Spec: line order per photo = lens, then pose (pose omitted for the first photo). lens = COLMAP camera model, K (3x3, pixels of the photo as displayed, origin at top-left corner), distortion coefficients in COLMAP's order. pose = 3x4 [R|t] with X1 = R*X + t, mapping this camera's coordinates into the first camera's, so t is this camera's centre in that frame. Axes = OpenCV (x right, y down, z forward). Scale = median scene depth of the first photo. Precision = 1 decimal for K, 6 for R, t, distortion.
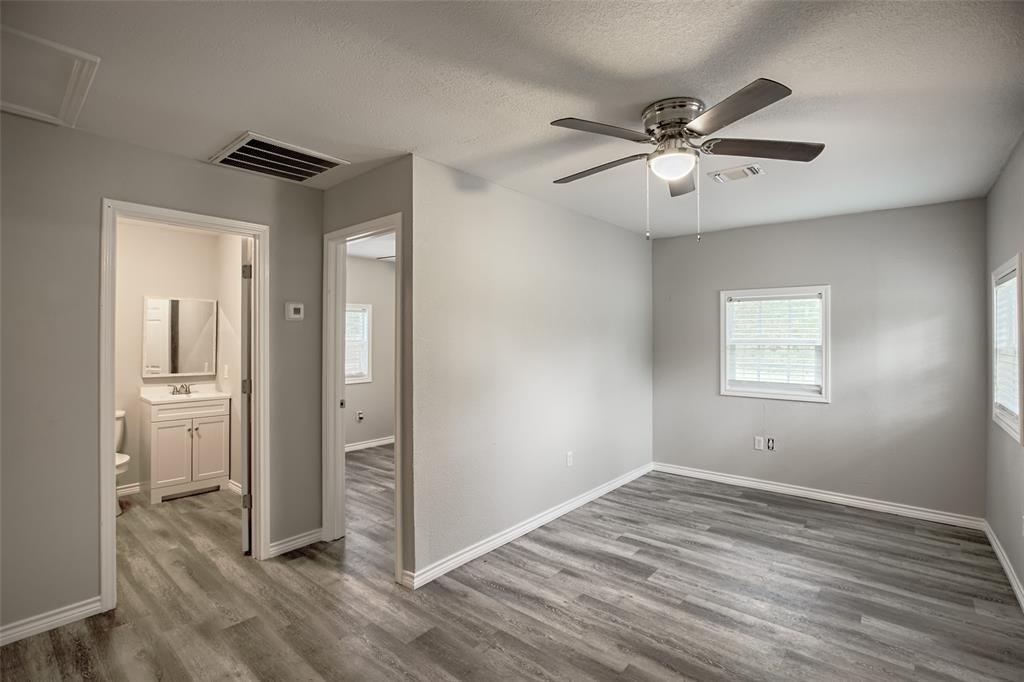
lens RADIAL K [[469.3, 0, 514.6], [0, 469.3, 339.9], [0, 0, 1]] dist [-0.046634, 0.011240]
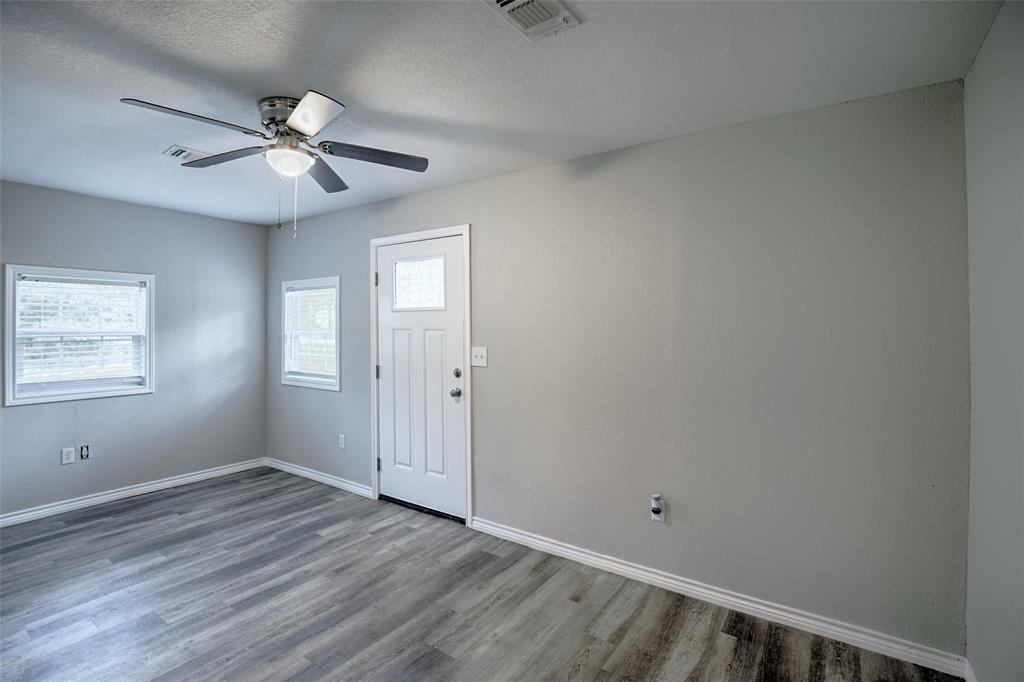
lens RADIAL K [[469.3, 0, 514.6], [0, 469.3, 339.9], [0, 0, 1]] dist [-0.046634, 0.011240]
pose [[-0.090789, -0.032844, 0.995328, -0.428150], [0.003871, 0.999437, 0.033332, -0.008718], [-0.995863, 0.006879, -0.090611, 0.350880]]
